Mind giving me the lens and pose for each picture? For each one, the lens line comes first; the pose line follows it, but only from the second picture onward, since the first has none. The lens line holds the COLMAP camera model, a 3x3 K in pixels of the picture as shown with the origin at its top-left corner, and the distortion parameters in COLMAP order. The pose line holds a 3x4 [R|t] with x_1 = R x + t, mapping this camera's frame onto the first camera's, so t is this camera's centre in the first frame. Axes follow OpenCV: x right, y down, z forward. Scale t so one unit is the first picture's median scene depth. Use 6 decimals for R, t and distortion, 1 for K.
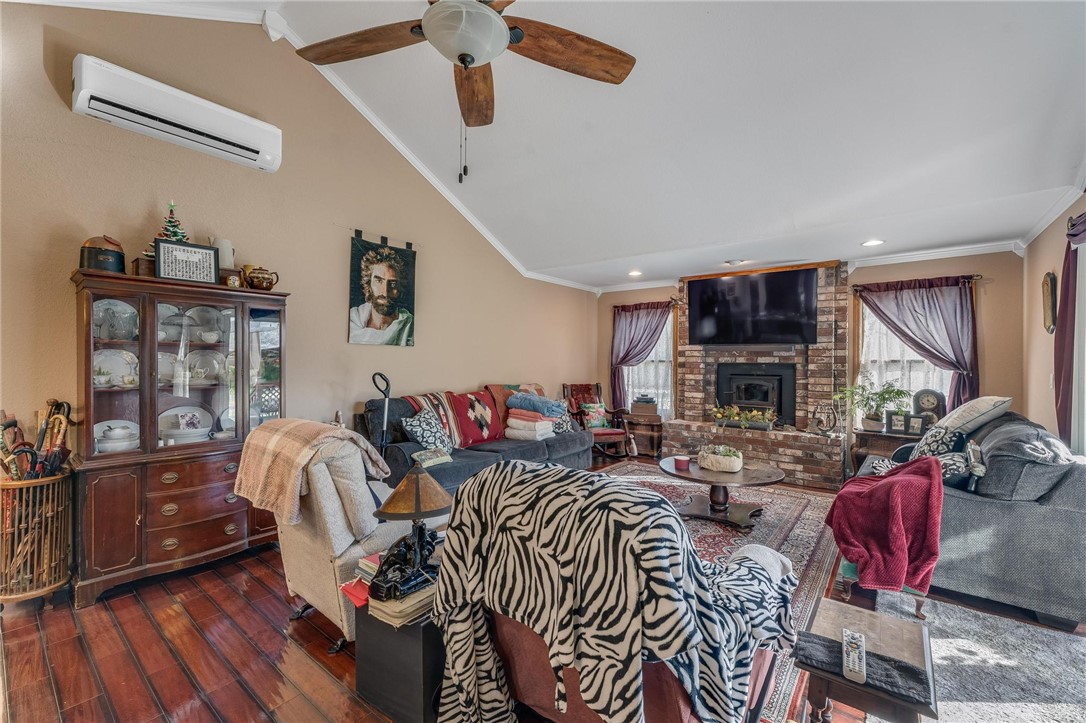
lens RADIAL K [[452.1, 0, 543.0], [0, 452.1, 361.5], [0, 0, 1]] dist [0.000532, 0.000034]
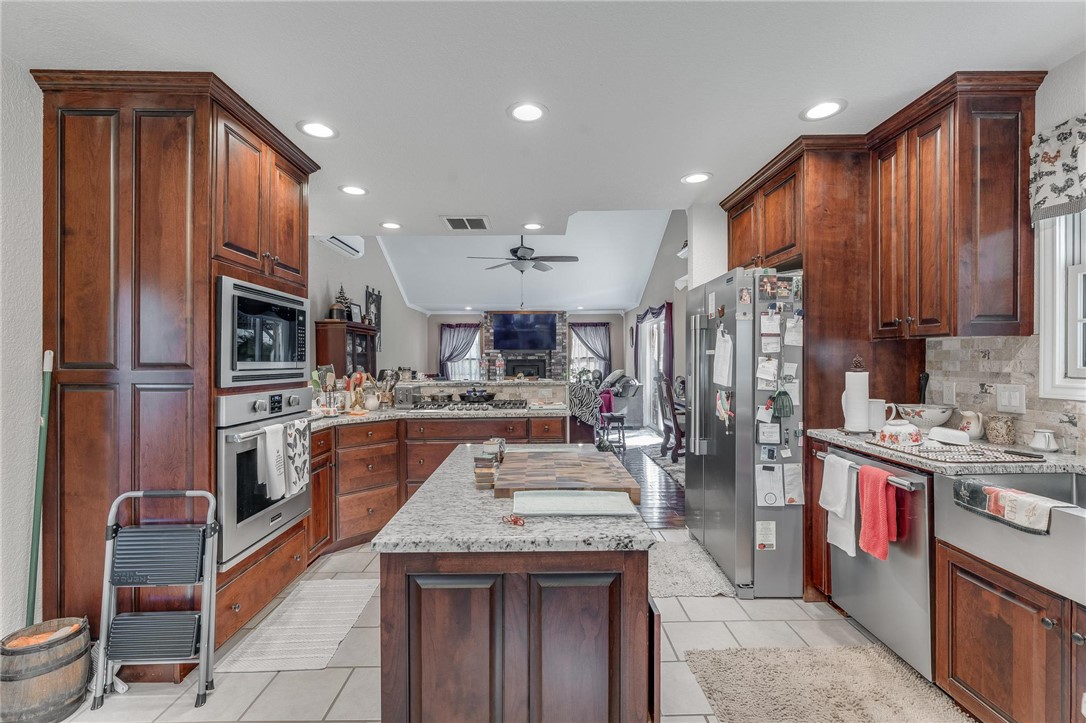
lens RADIAL K [[473.5, 0, 543.0], [0, 473.5, 361.5], [0, 0, 1]] dist [-0.002356, -0.000096]
pose [[0.775706, -0.013841, 0.630942, -0.802651], [0.011733, 0.999903, 0.007510, -0.002012], [-0.630985, 0.001577, 0.775793, -0.645548]]
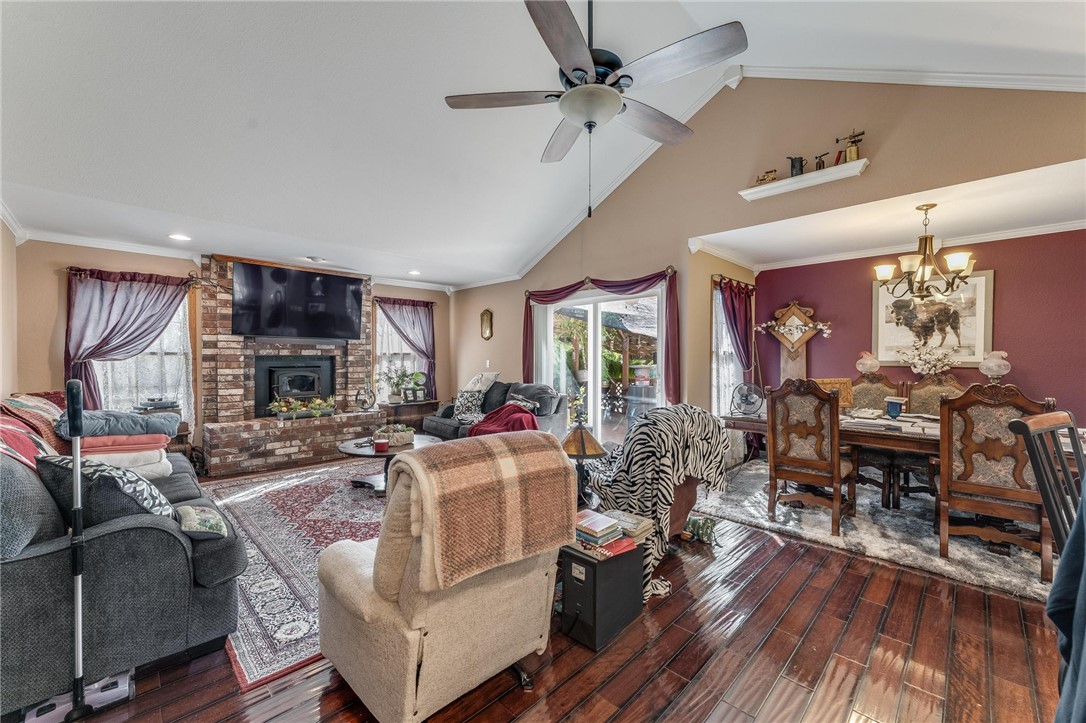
lens RADIAL K [[437.2, 0, 541.7], [0, 437.2, 366.8], [0, 0, 1]] dist [0.000407, -0.000129]
pose [[0.111491, -0.031455, 0.993268, -0.516946], [-0.001258, 0.999494, 0.031793, -0.003439], [-0.993765, -0.004794, 0.111395, 0.359134]]
